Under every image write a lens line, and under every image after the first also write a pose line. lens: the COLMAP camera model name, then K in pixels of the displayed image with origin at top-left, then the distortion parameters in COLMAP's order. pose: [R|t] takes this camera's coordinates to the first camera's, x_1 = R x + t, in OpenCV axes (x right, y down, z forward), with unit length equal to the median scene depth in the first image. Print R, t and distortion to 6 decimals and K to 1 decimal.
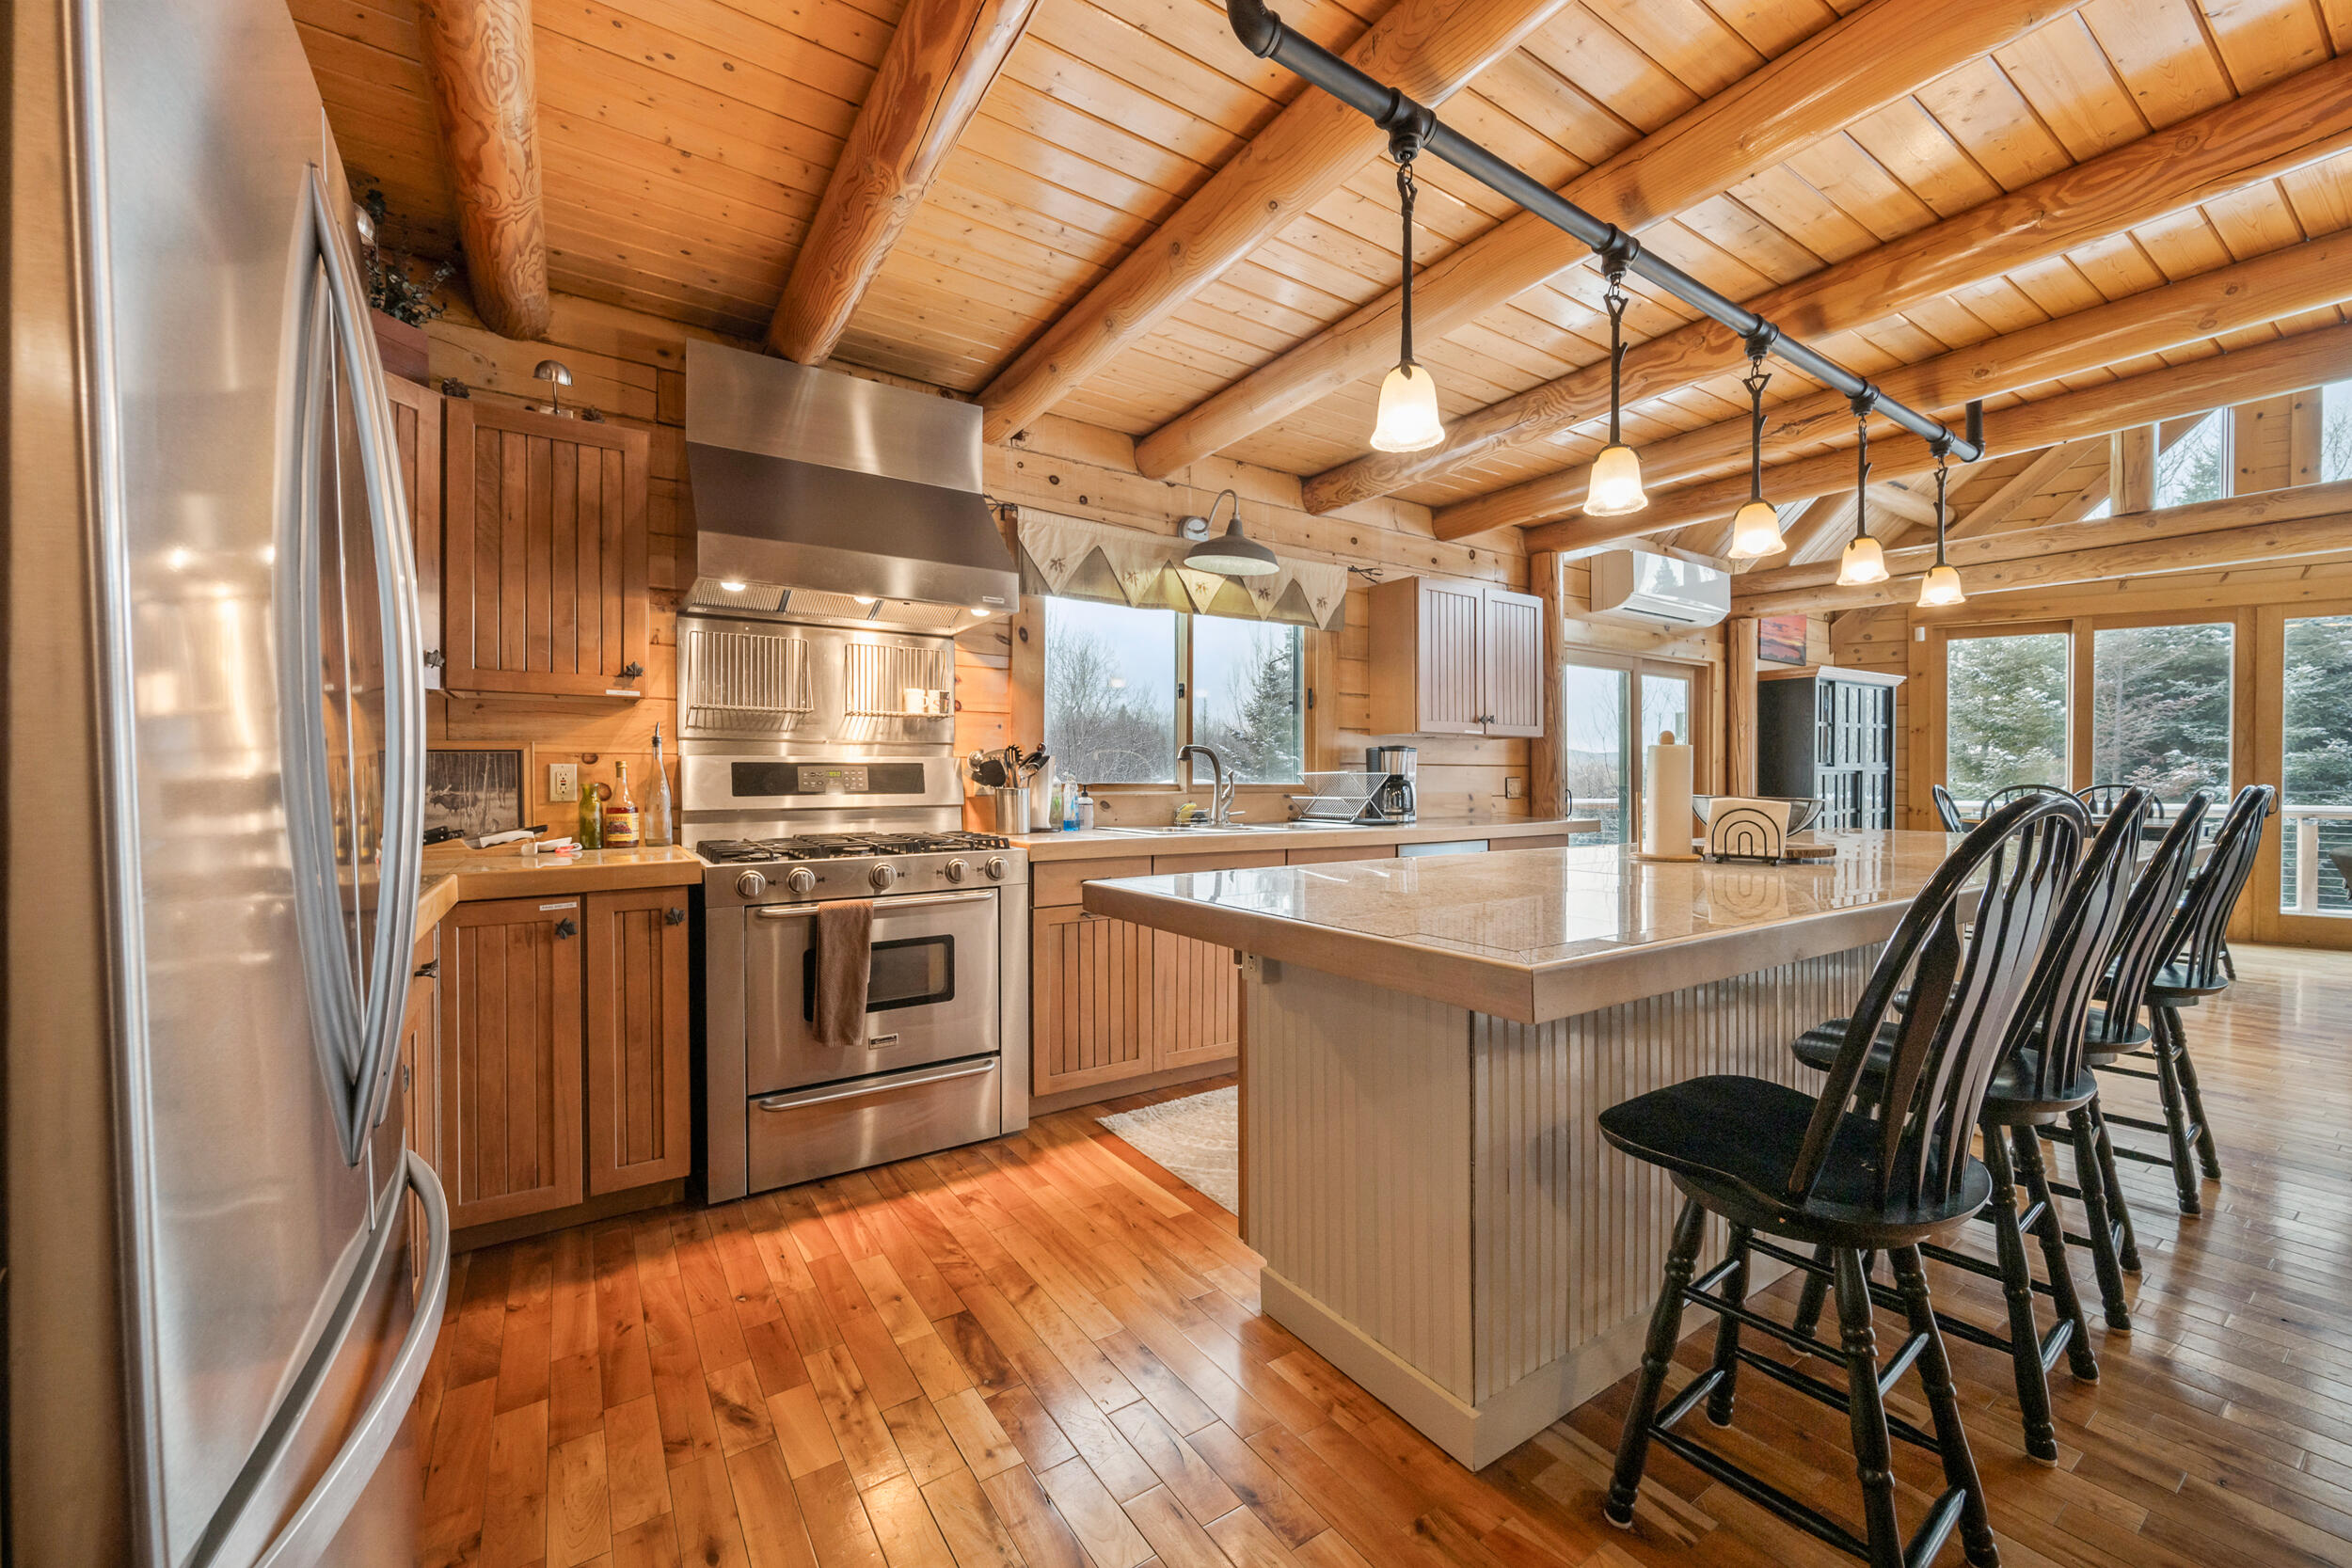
lens RADIAL K [[928.2, 0, 1182.0], [0, 928.2, 777.4], [0, 0, 1]] dist [0.000070, -0.000743]
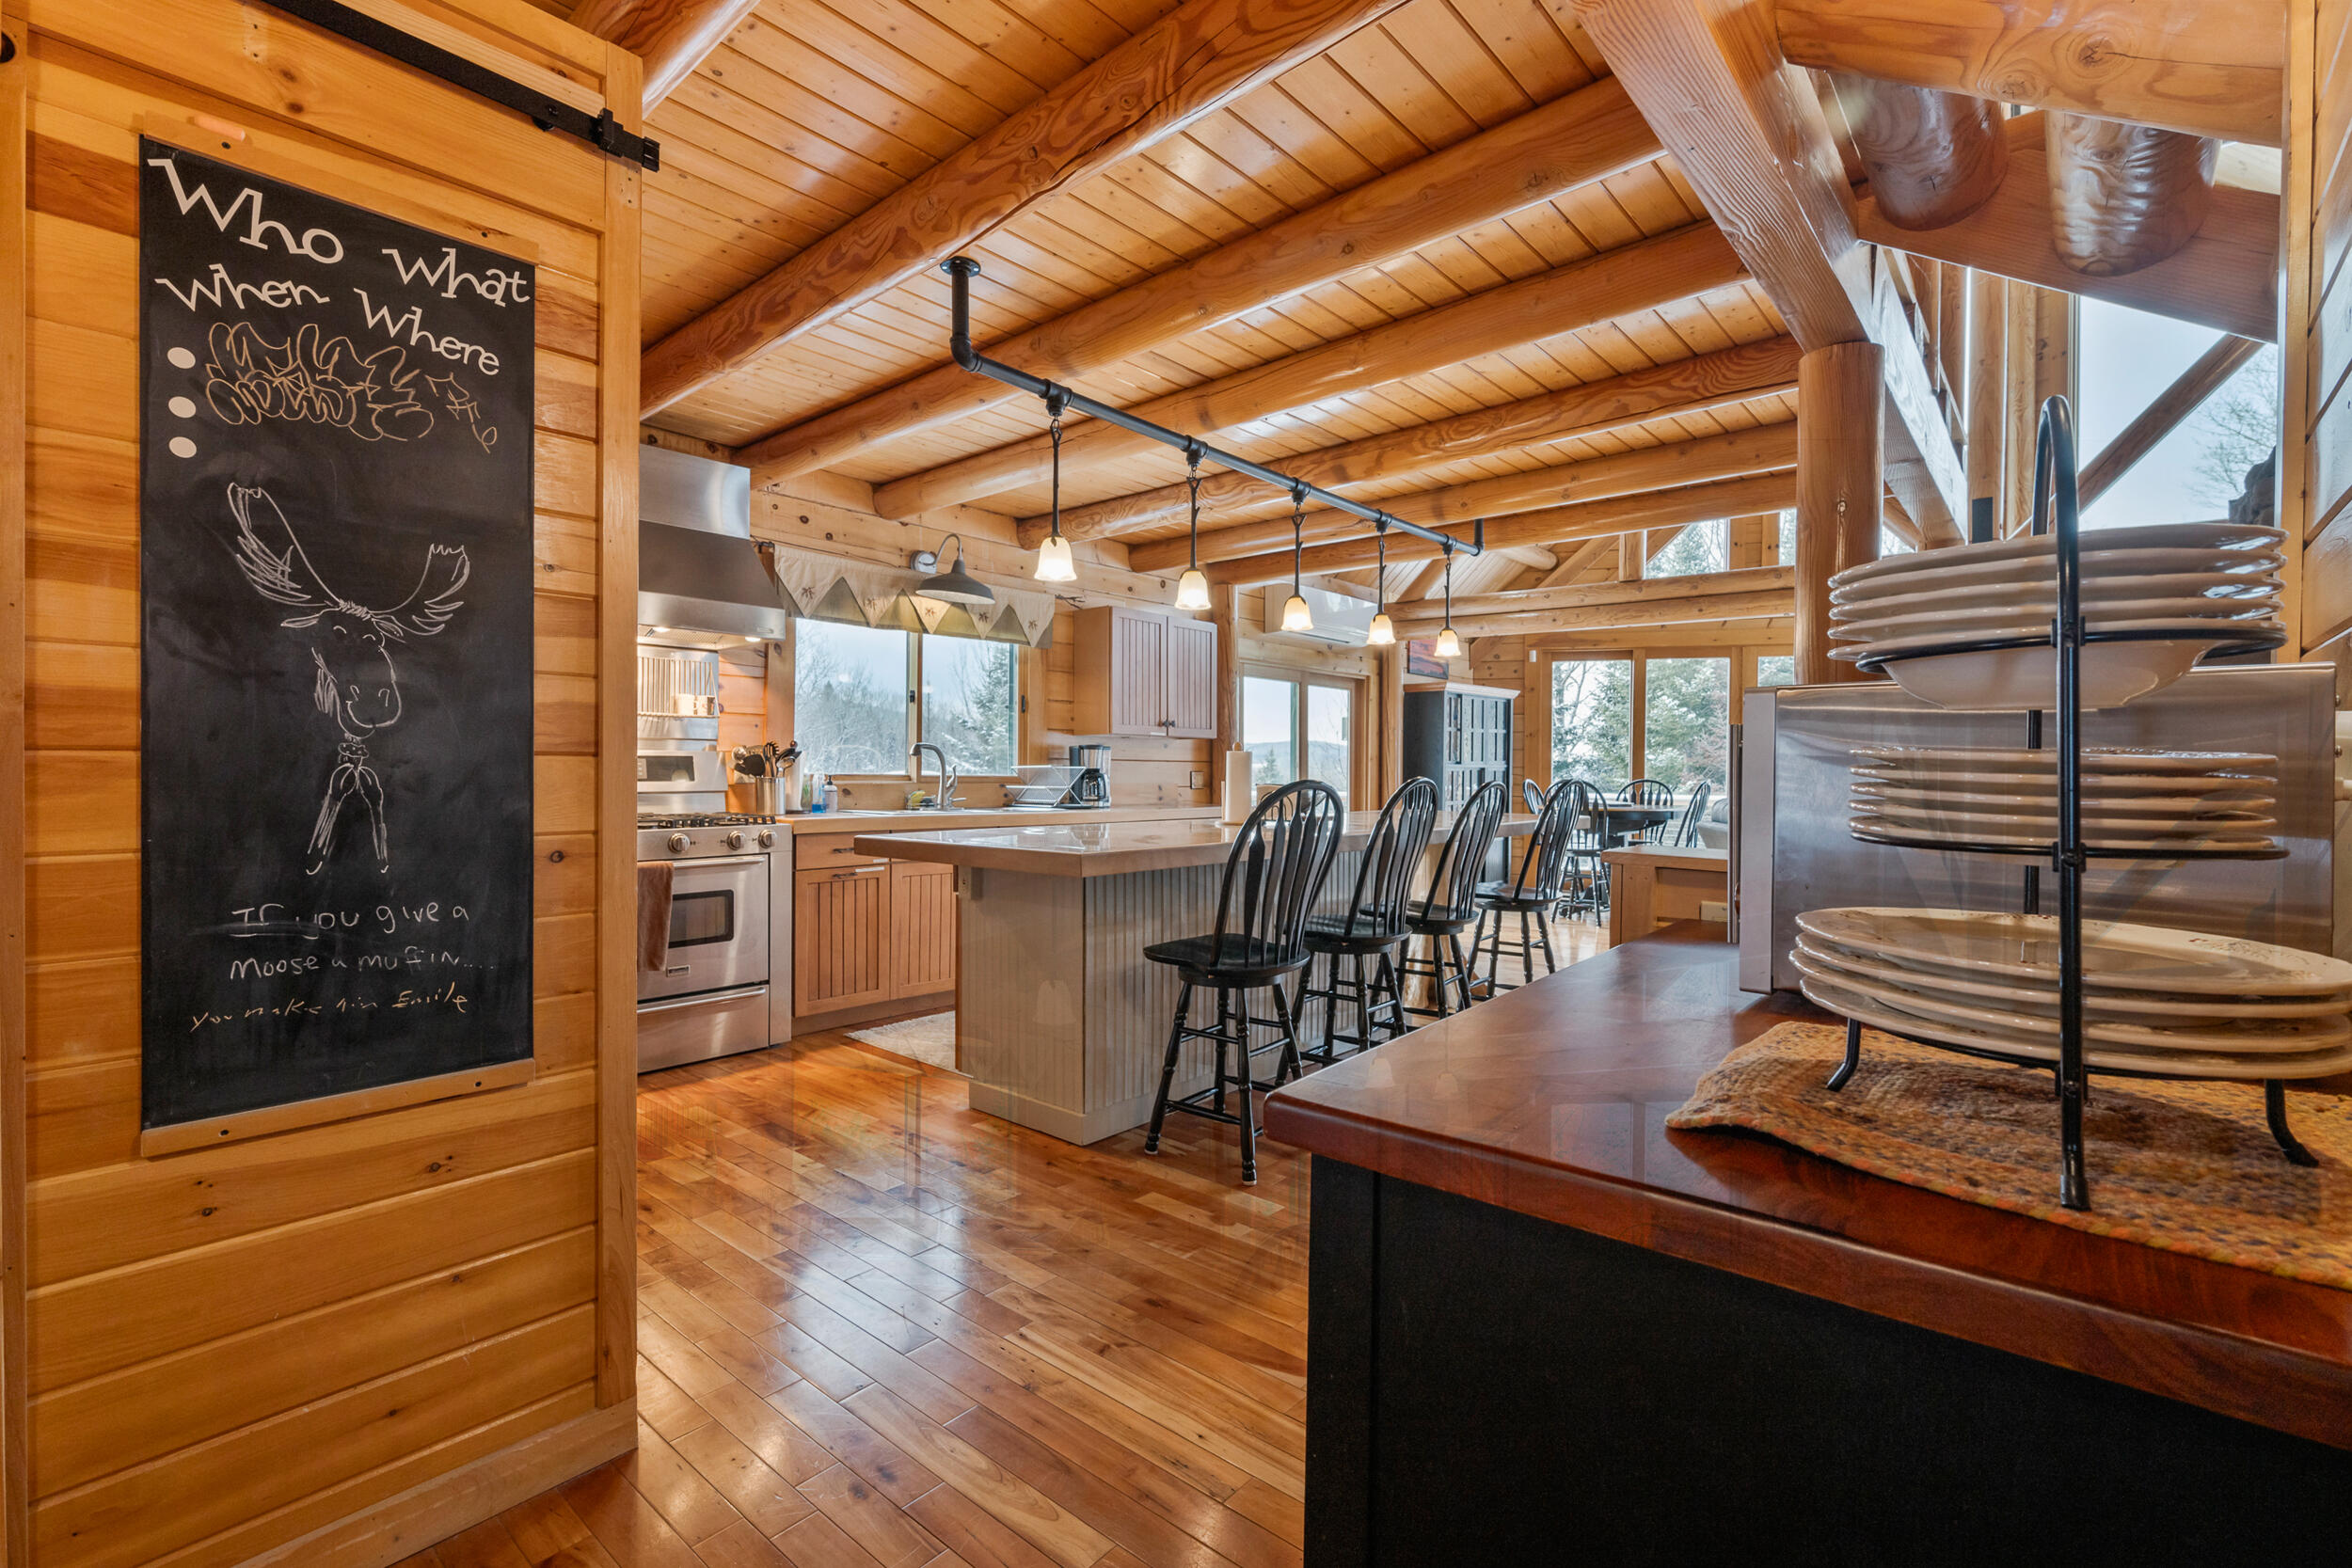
lens RADIAL K [[1053.8, 0, 1186.9], [0, 1053.8, 775.5], [0, 0, 1]] dist [-0.001776, -0.000126]
pose [[0.964907, 0.005735, 0.262529, -0.018176], [-0.007323, 0.999960, 0.005071, -0.002079], [-0.262490, -0.006816, 0.964911, -0.481863]]
